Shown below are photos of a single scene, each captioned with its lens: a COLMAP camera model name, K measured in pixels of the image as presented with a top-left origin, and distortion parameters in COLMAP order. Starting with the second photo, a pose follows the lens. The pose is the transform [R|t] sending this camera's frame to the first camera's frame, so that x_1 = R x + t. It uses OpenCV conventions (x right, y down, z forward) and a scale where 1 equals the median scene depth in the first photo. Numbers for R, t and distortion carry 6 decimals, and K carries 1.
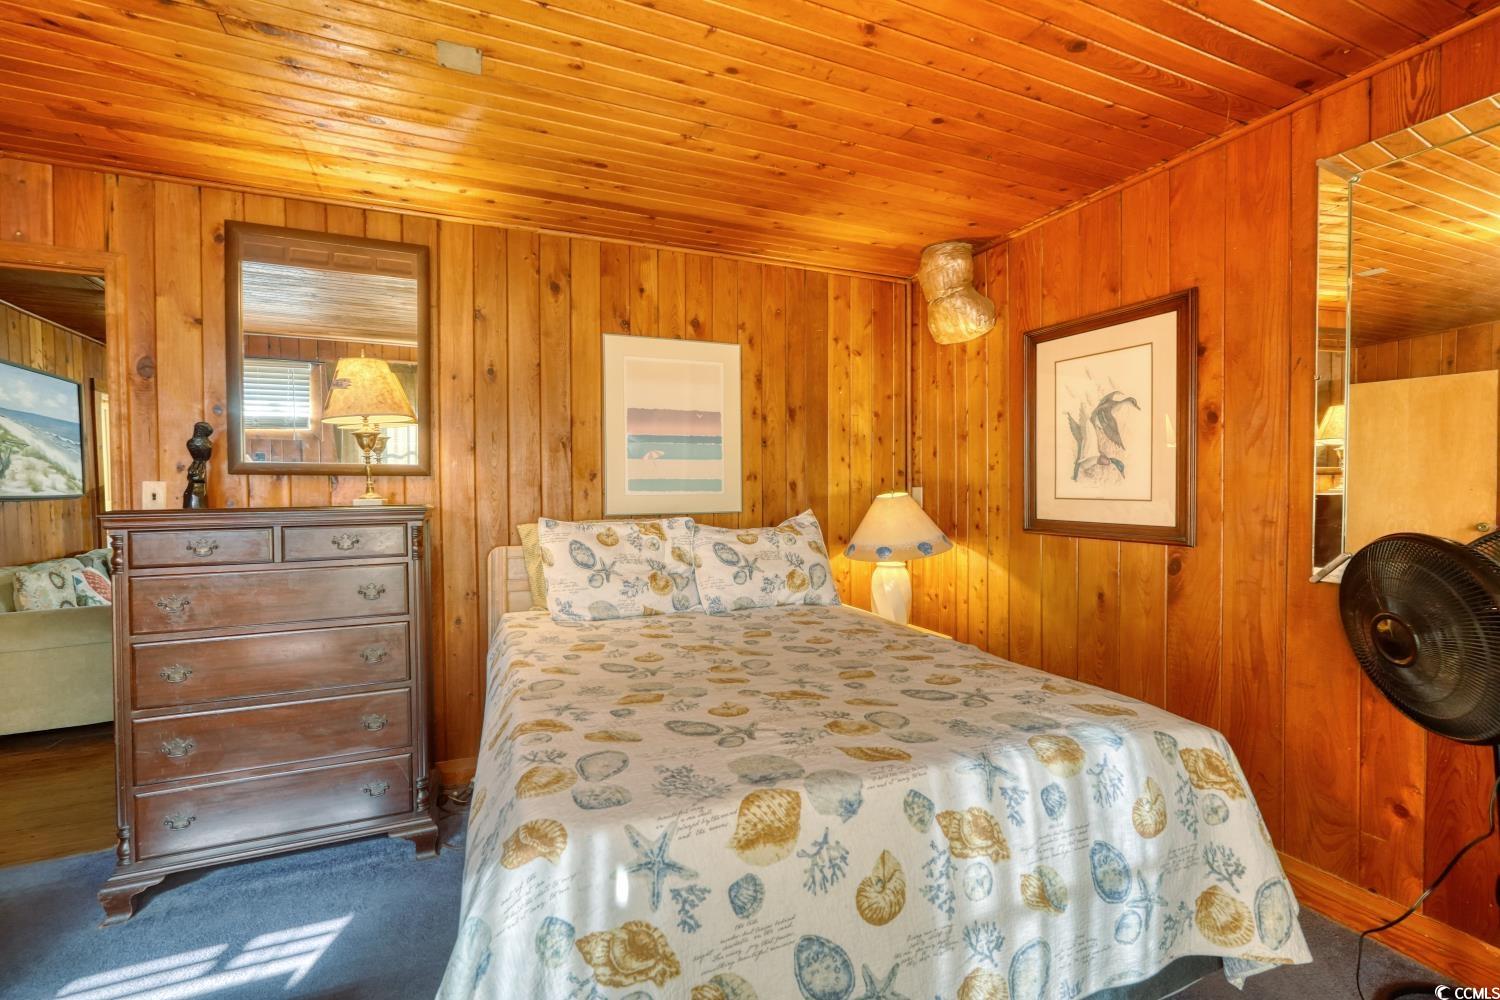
lens RADIAL K [[664.5, 0, 752.1], [0, 664.5, 497.2], [0, 0, 1]] dist [-0.012893, 0.006462]
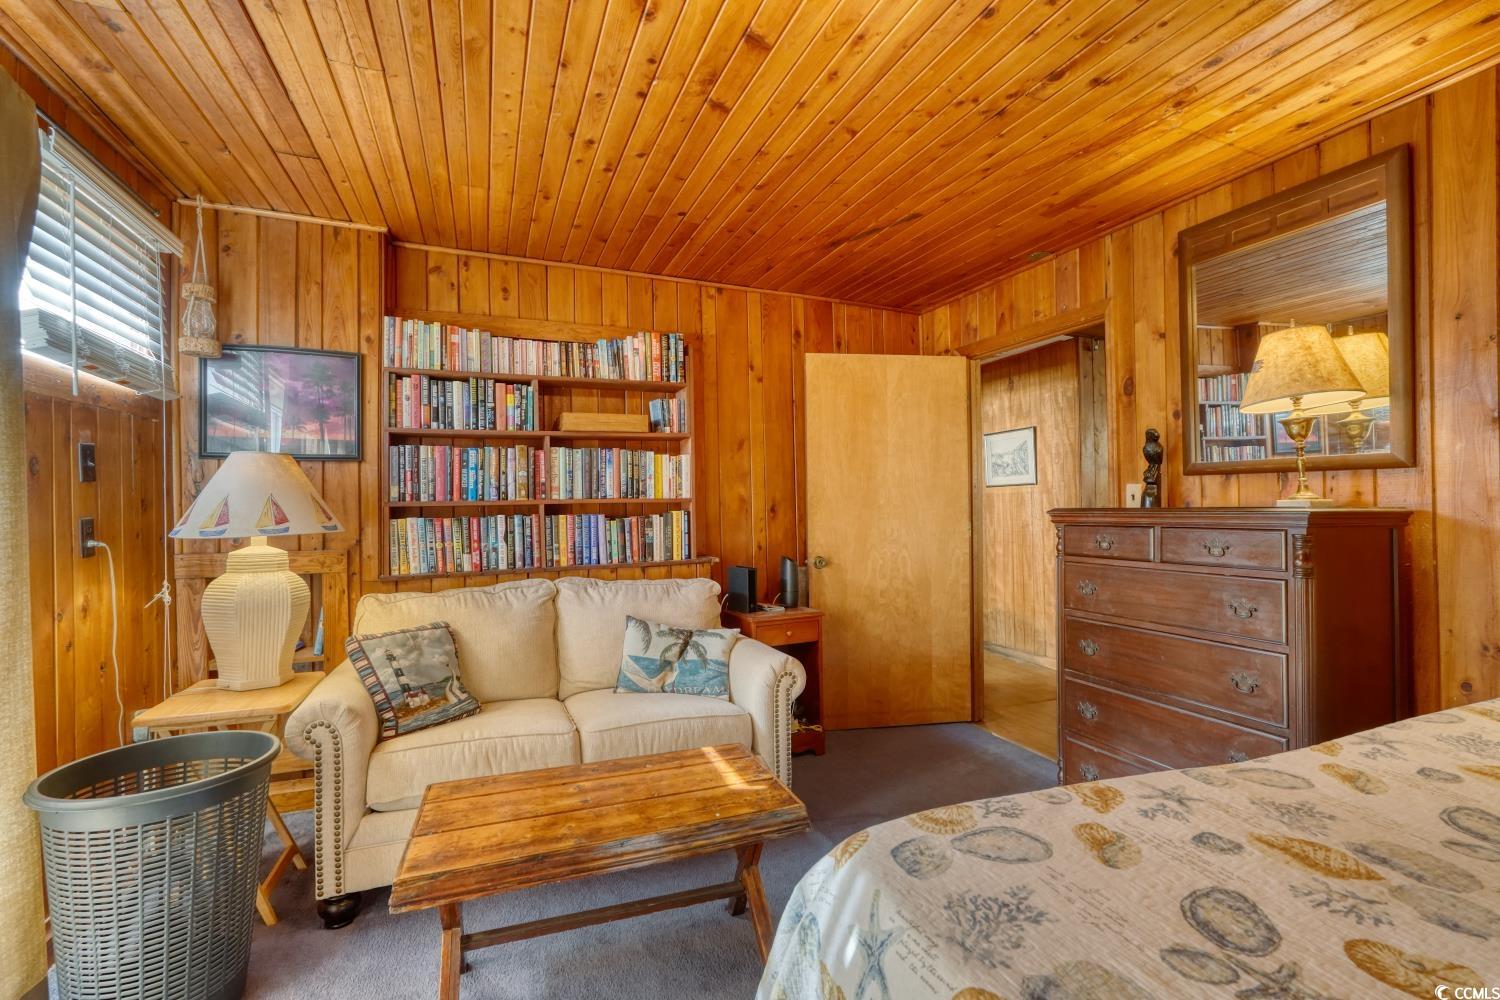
lens RADIAL K [[664.5, 0, 752.1], [0, 664.5, 497.2], [0, 0, 1]] dist [-0.012893, 0.006462]
pose [[-0.036131, -0.003620, -0.999341, 0.279549], [0.001195, 0.999993, -0.003666, 0.002278], [0.999346, -0.001327, -0.036126, 0.376529]]
